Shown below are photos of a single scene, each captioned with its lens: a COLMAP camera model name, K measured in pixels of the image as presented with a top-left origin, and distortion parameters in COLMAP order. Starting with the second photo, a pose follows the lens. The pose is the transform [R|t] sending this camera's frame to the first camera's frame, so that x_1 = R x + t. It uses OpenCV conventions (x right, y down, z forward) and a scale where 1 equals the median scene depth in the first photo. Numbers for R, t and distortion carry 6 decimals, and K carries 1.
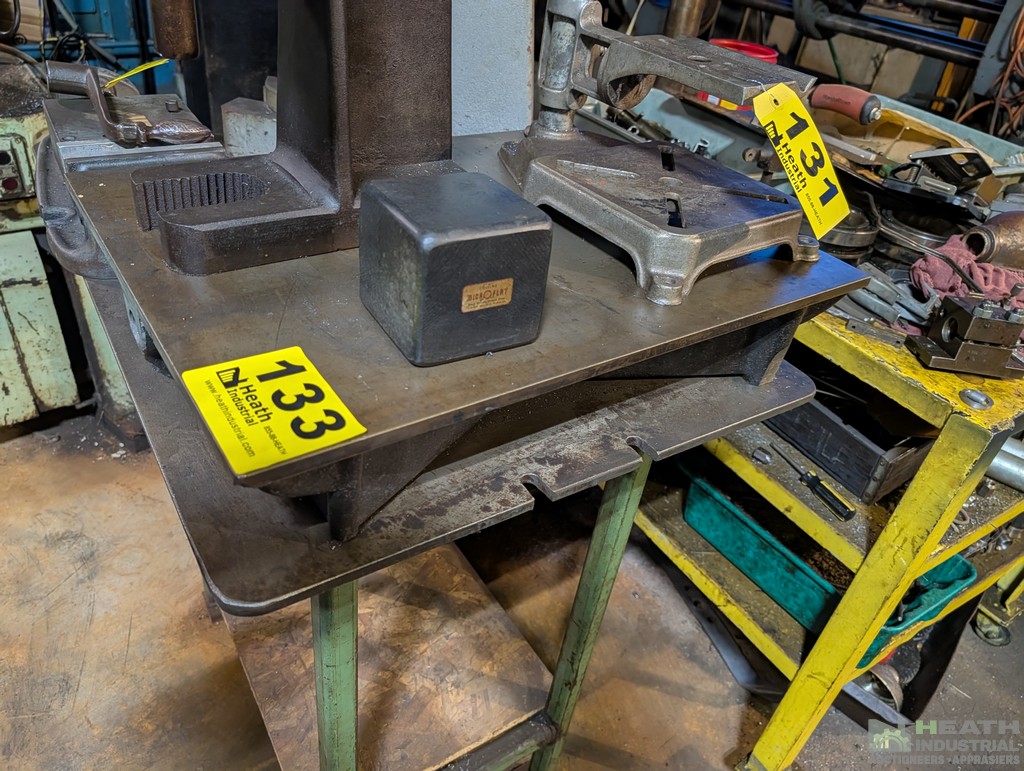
lens RADIAL K [[750.5, 0, 487.1], [0, 750.5, 387.6], [0, 0, 1]] dist [0.000737, -0.022060]
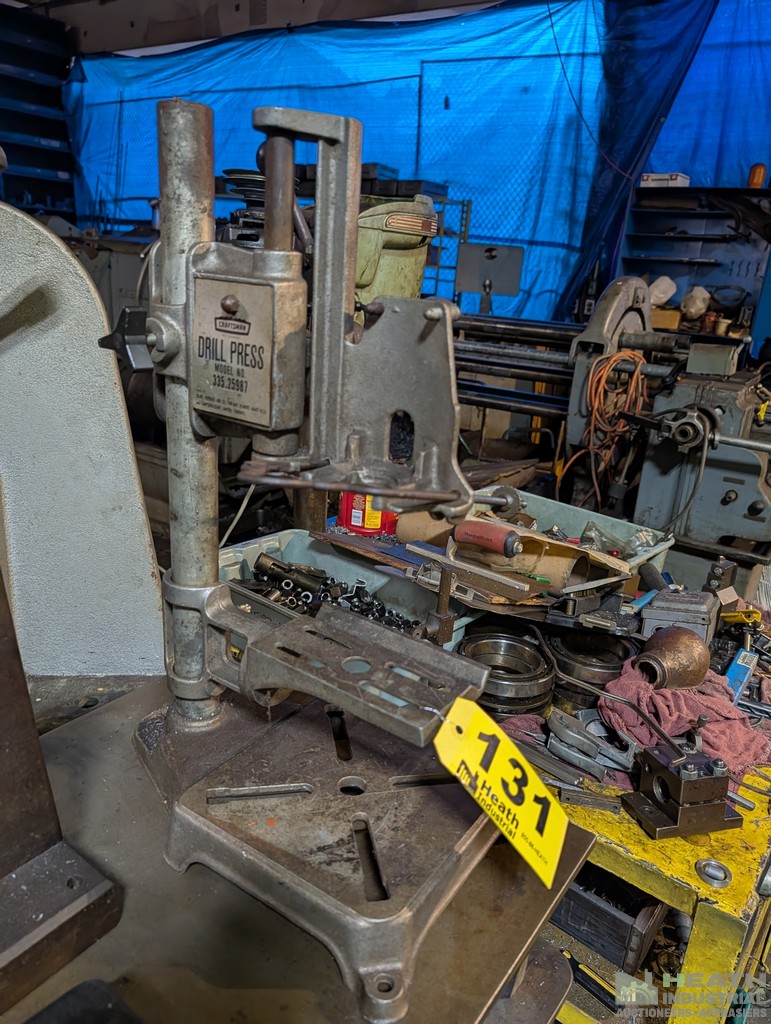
lens RADIAL K [[750.5, 0, 386.7], [0, 750.5, 513.7], [0, 0, 1]] dist [0.000737, -0.022060]
pose [[0.938873, -0.156753, 0.306505, 0.057882], [0.233585, 0.944085, -0.232683, -0.270205], [-0.252893, 0.290055, 0.922991, 0.114107]]
